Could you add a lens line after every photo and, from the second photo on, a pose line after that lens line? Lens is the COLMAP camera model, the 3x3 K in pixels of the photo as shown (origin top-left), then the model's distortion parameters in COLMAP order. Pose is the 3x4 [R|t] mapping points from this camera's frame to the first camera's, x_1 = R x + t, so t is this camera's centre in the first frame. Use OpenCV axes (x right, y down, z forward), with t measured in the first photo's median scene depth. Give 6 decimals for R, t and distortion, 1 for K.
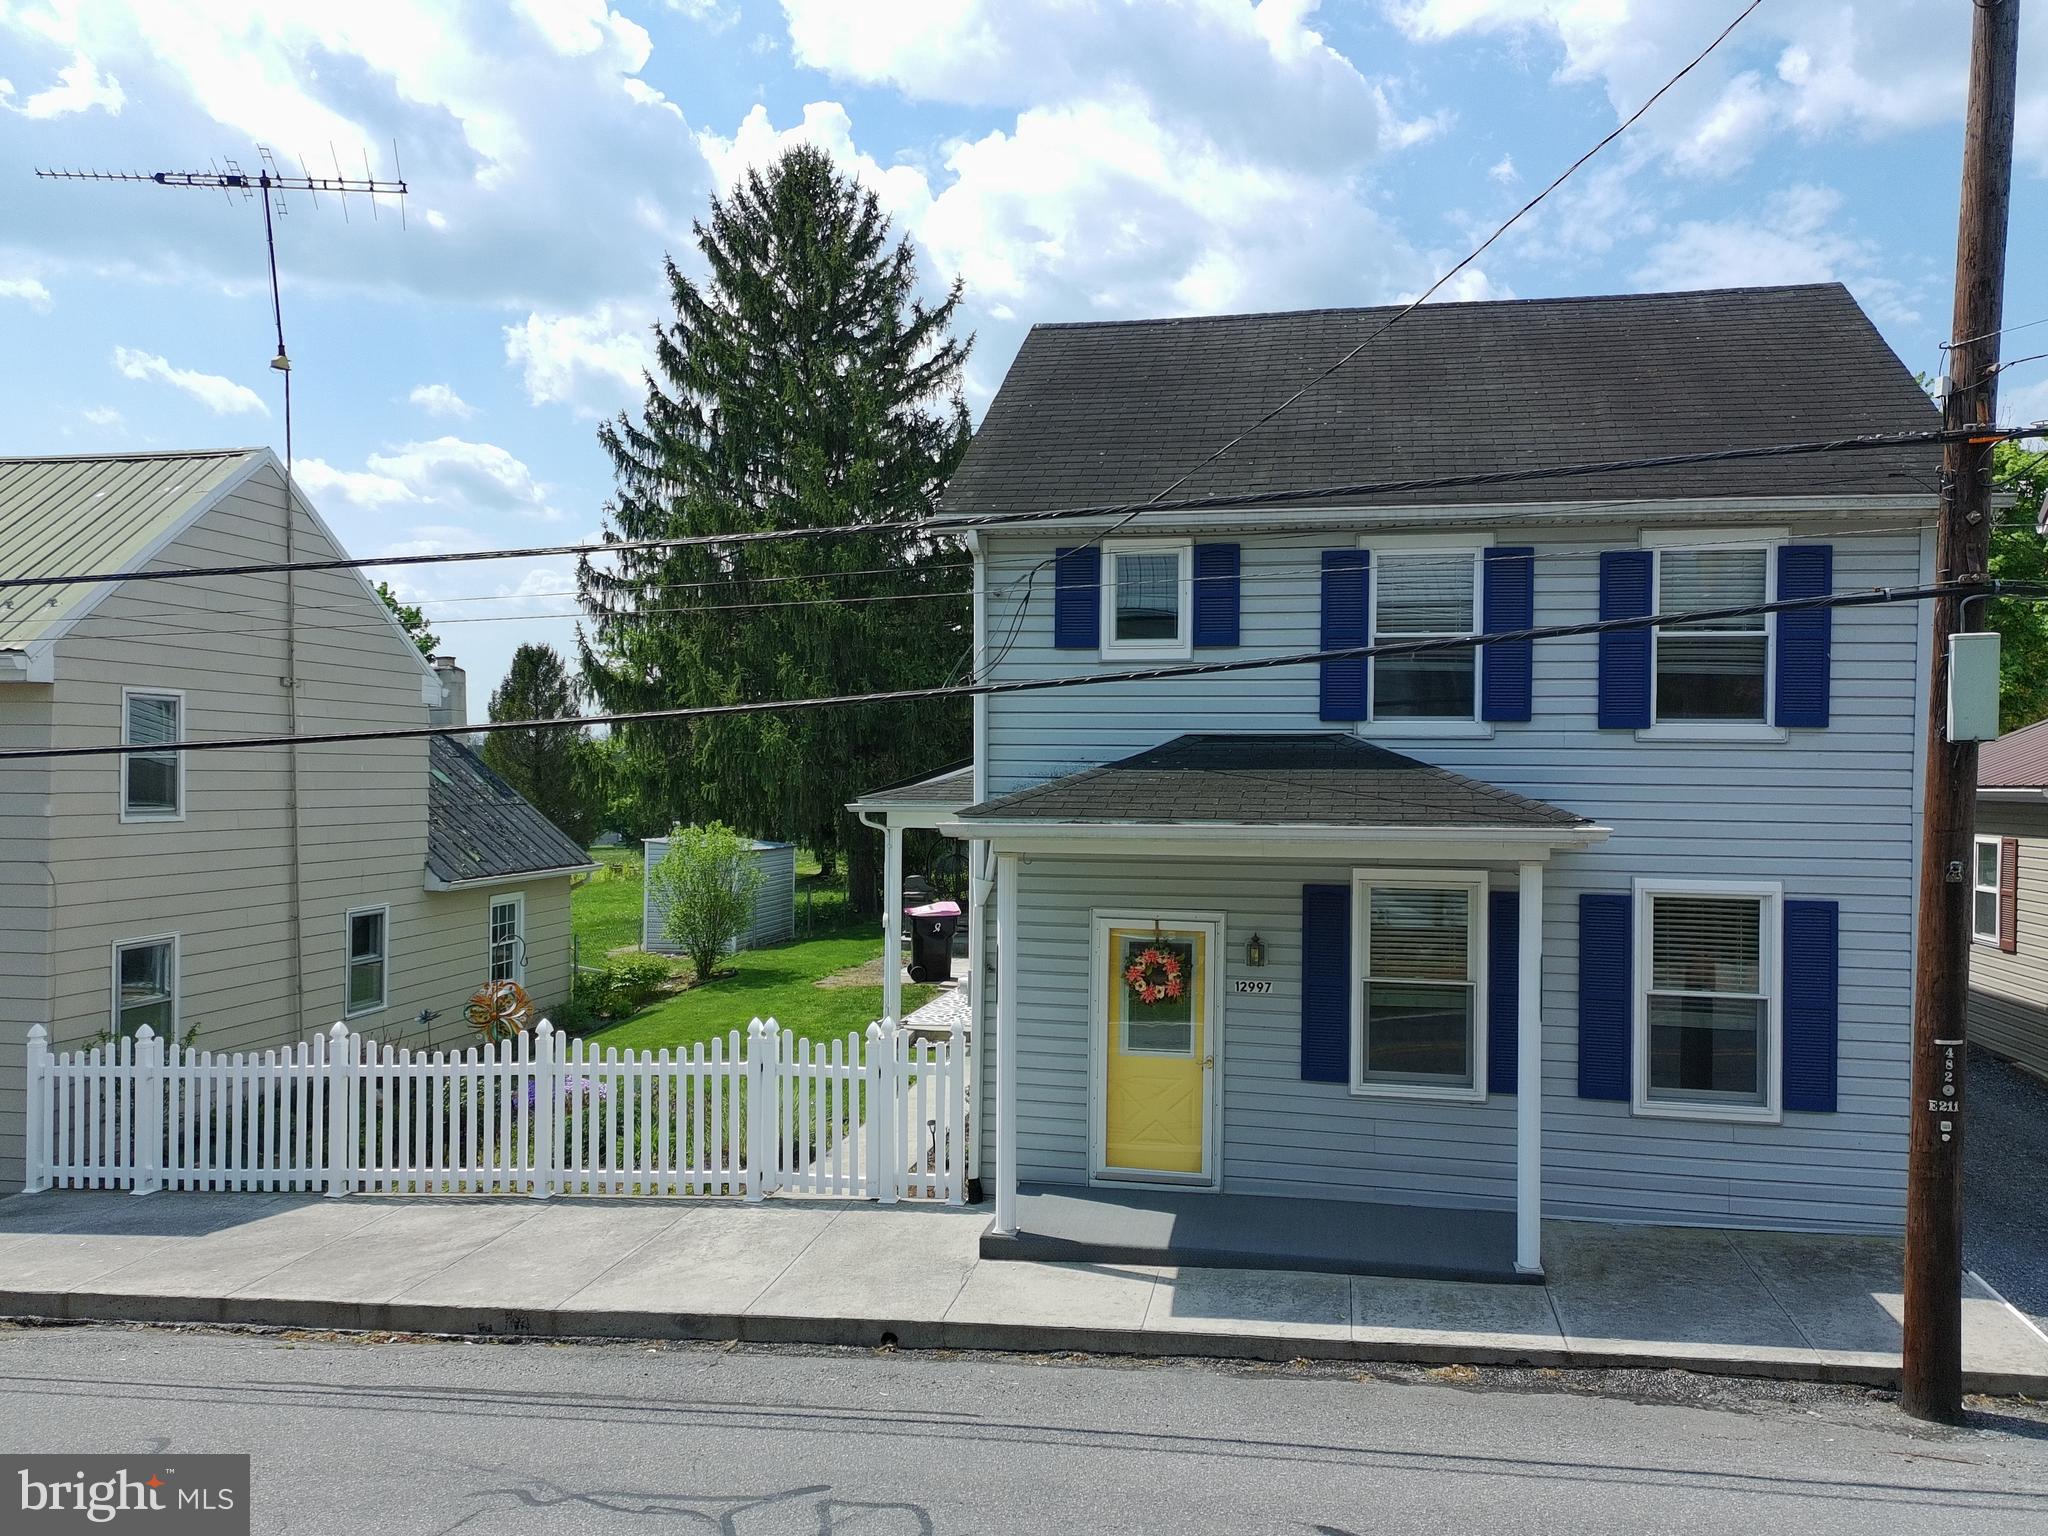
lens RADIAL K [[1553.4, 0, 1025.0], [0, 1553.4, 779.7], [0, 0, 1]] dist [0.085631, -0.049336]
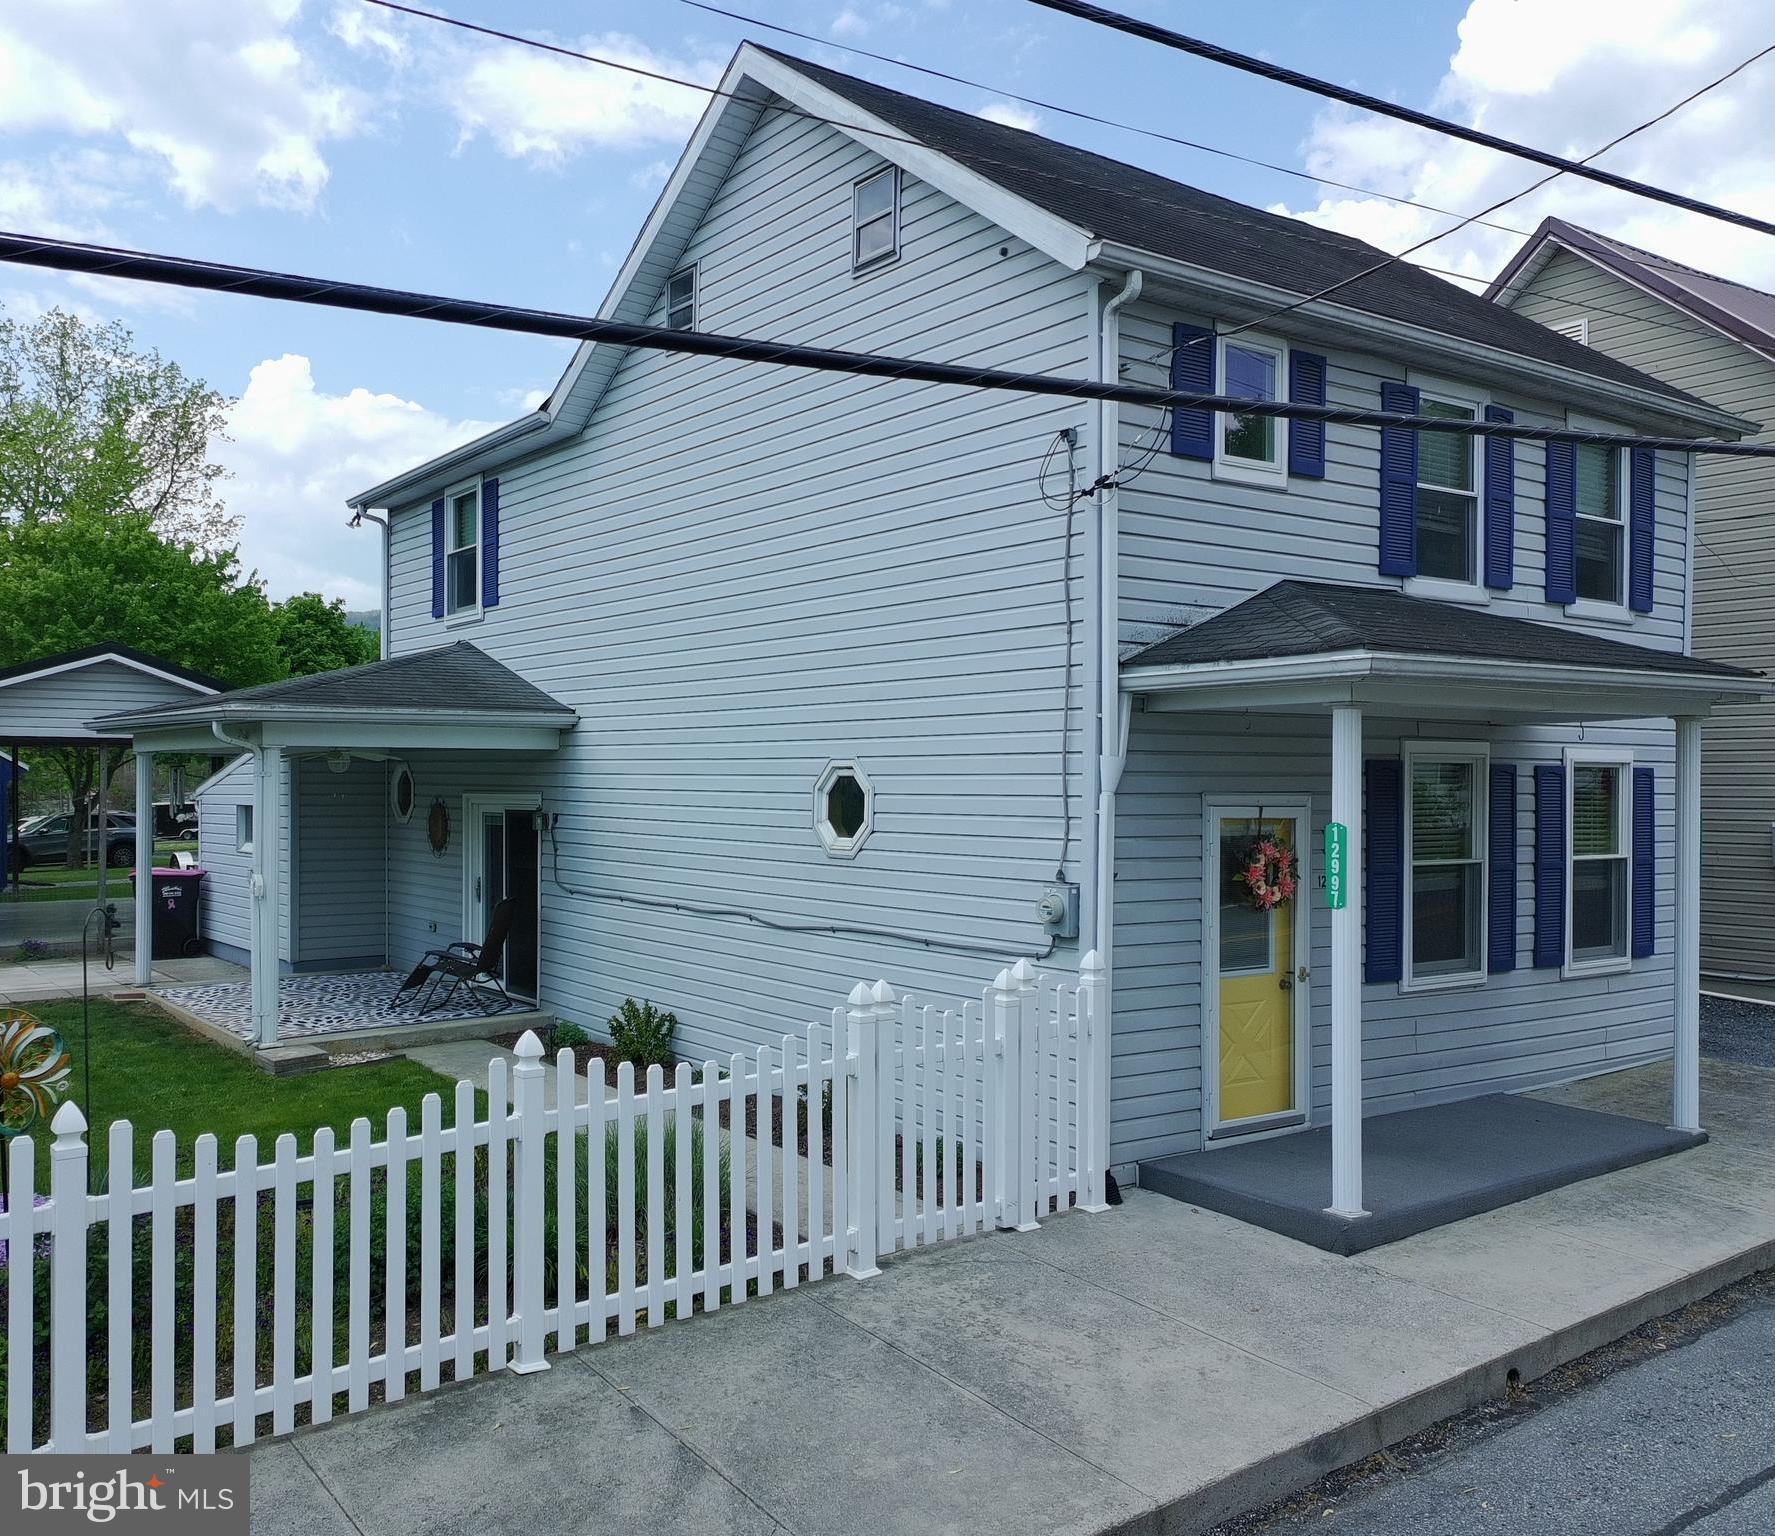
lens RADIAL K [[1548.7, 0, 777.4], [0, 1548.7, 766.8], [0, 0, 1]] dist [0.079162, -0.048265]
pose [[0.689735, -0.000078, 0.724062, -0.678381], [0.005792, 0.999969, -0.005409, 0.072834], [-0.724039, 0.007924, 0.689714, 0.622934]]
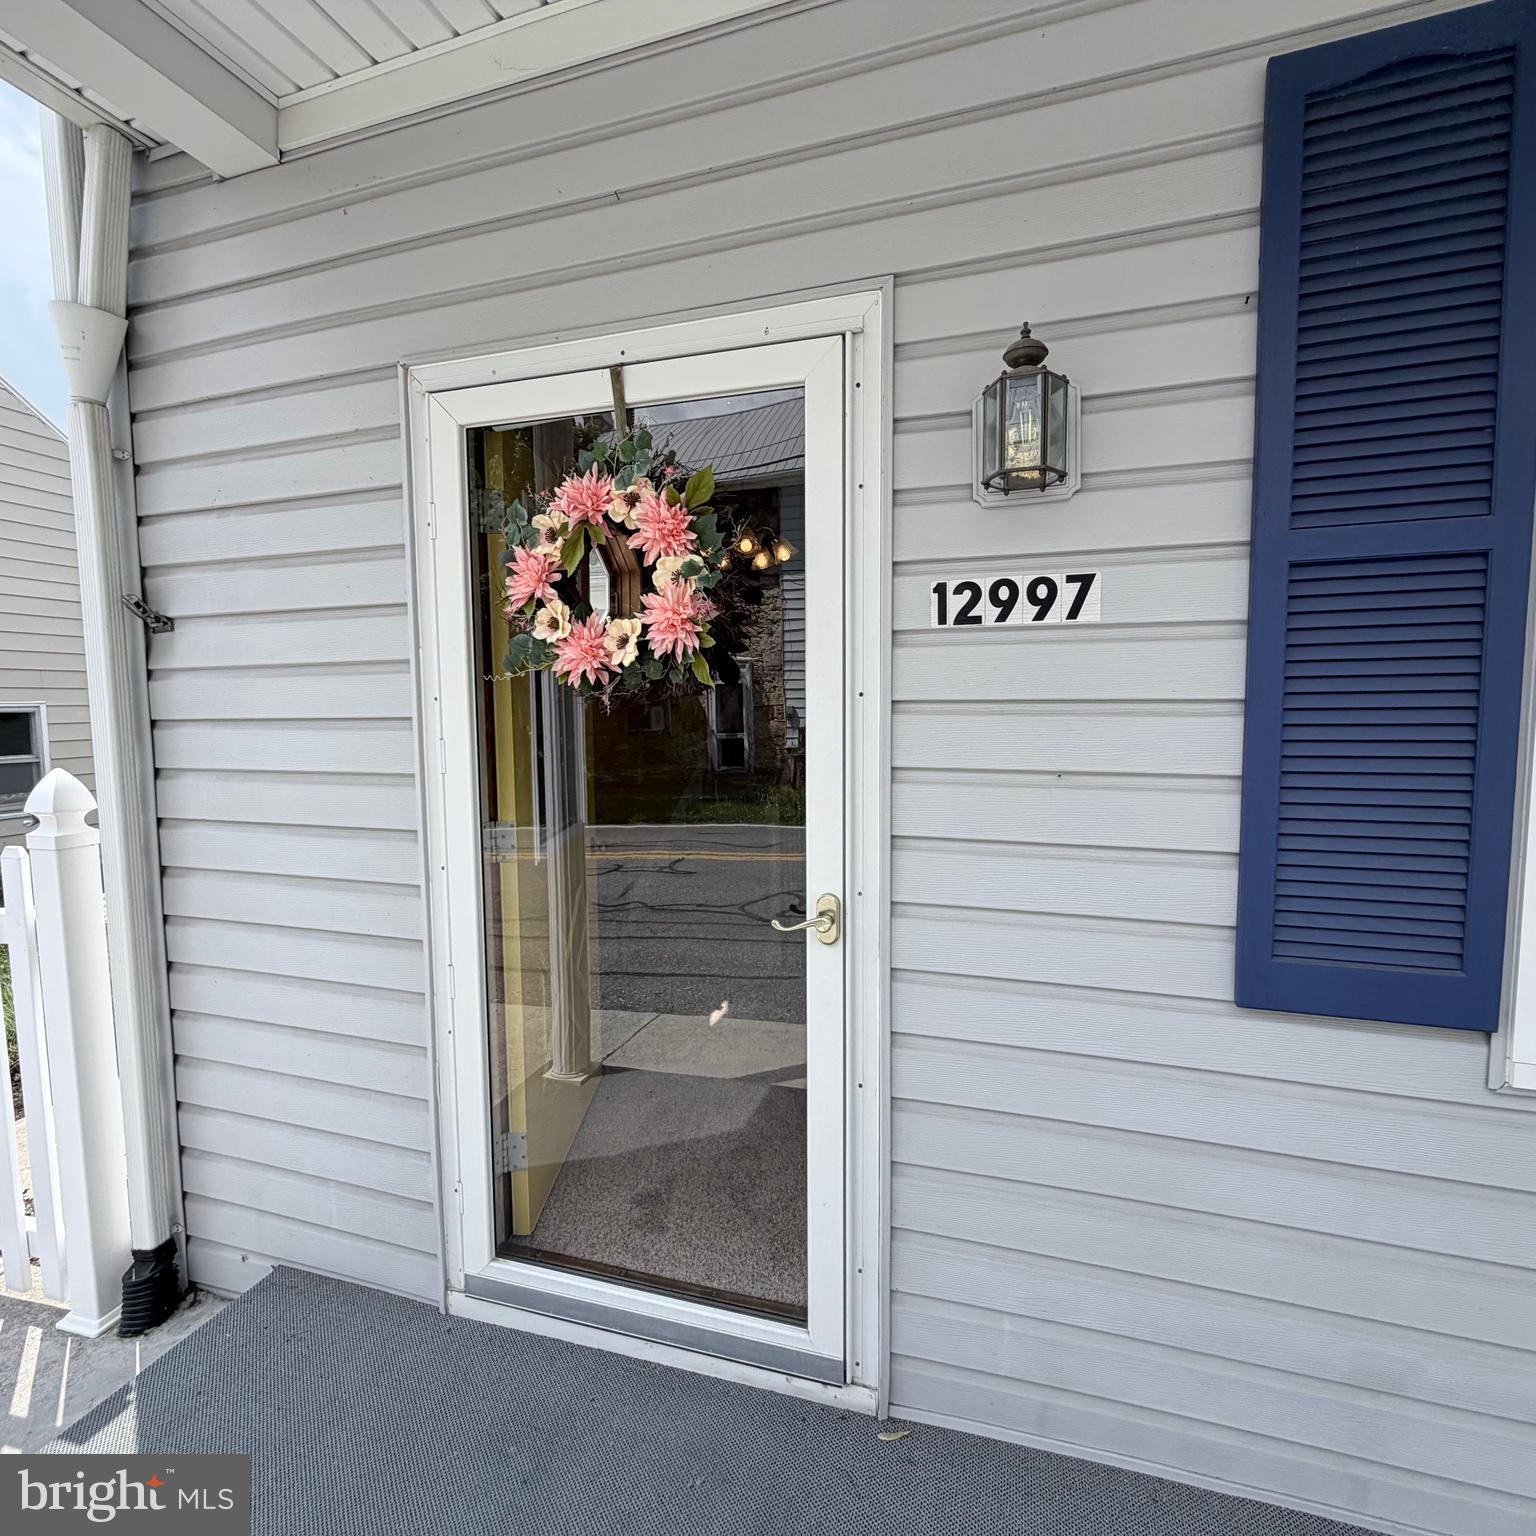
lens RADIAL K [[776.1, 0, 761.9], [0, 776.1, 764.4], [0, 0, 1]] dist [0.000793, 0.000553]
pose [[0.993995, -0.017311, -0.108044, 0.120789], [0.024160, 0.997758, 0.062405, 0.147608], [0.106722, -0.064640, 0.992186, 0.873430]]
